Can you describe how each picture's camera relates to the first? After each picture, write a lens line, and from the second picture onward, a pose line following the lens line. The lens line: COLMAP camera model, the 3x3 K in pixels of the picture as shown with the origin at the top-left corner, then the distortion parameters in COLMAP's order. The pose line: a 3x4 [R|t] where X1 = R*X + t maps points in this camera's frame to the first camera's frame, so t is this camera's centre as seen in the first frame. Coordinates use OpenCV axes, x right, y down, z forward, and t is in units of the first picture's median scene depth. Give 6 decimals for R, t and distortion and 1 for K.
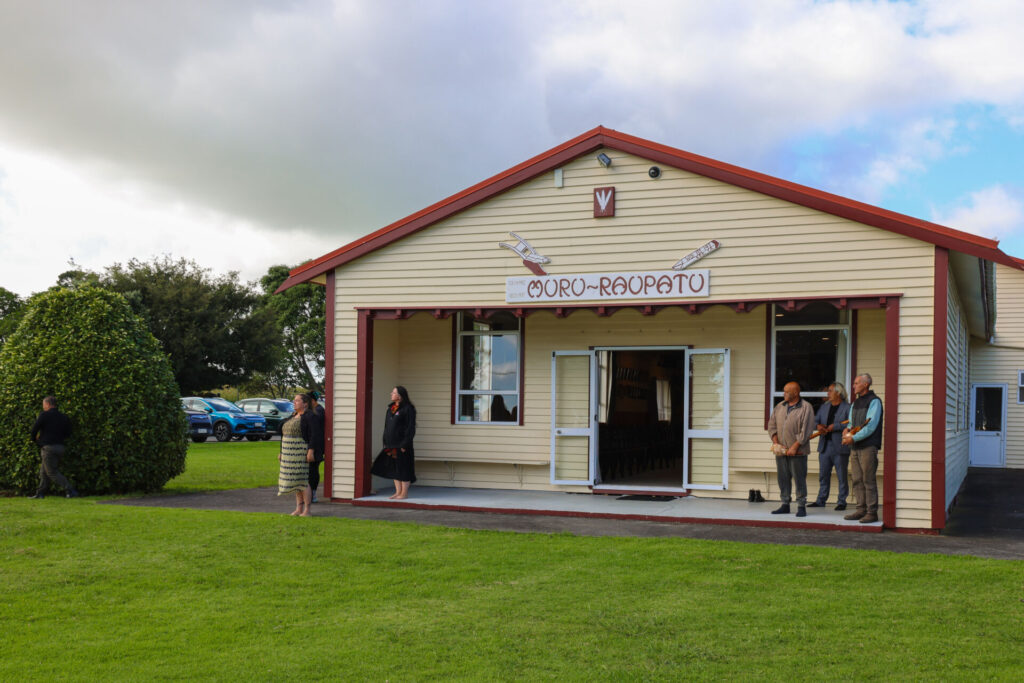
lens RADIAL K [[1168.8, 0, 495.4], [0, 1168.8, 443.5], [0, 0, 1]] dist [-0.014992, 0.000415]
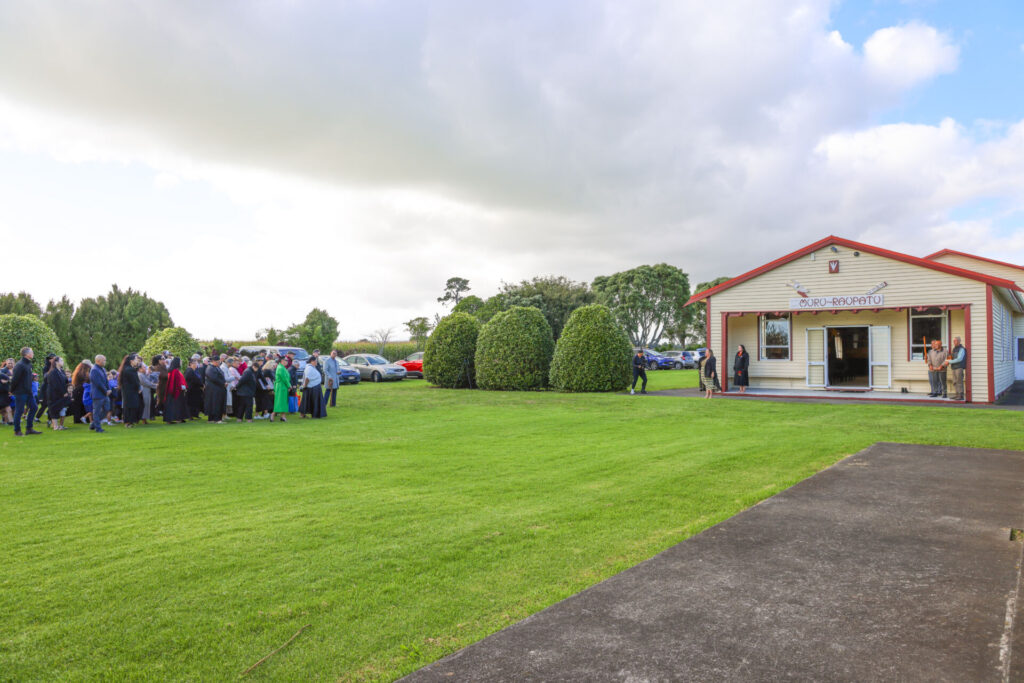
lens RADIAL K [[718.9, 0, 524.9], [0, 718.9, 345.3], [0, 0, 1]] dist [-0.080640, 0.064324]
pose [[0.972028, -0.016251, -0.234304, -0.167323], [0.006715, 0.999118, -0.041439, 0.008765], [0.234771, 0.038706, 0.971280, -0.499192]]
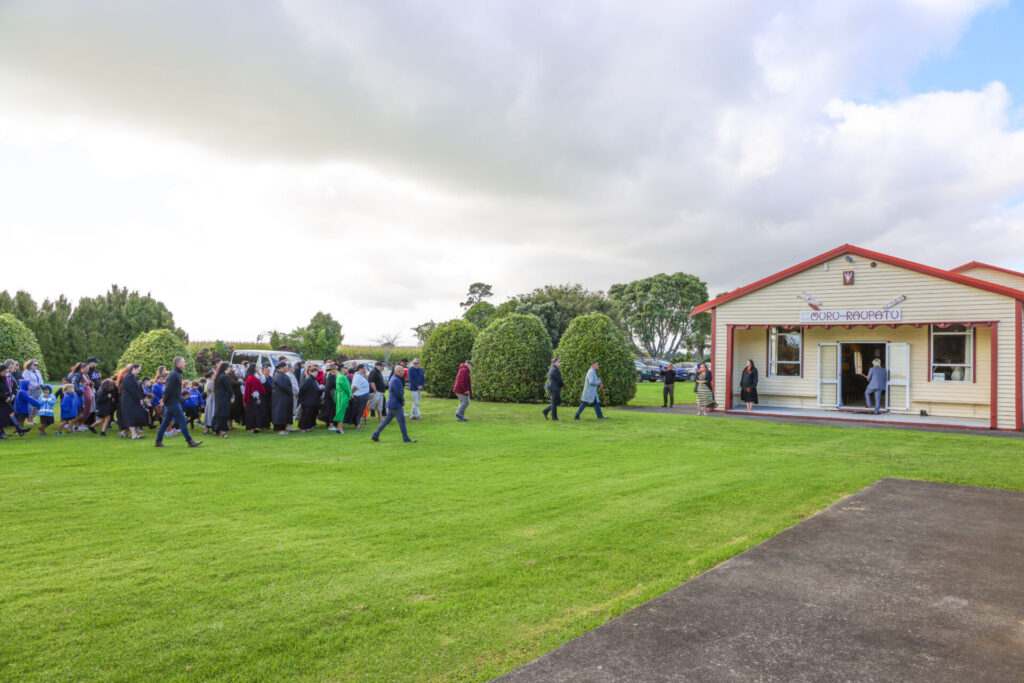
lens RADIAL K [[718.9, 0, 524.9], [0, 718.9, 345.3], [0, 0, 1]] dist [-0.080640, 0.064324]
pose [[0.964068, 0.001023, -0.265653, -0.128124], [-0.014875, 0.998632, -0.050136, -0.002634], [0.265238, 0.052286, 0.962764, -0.405589]]
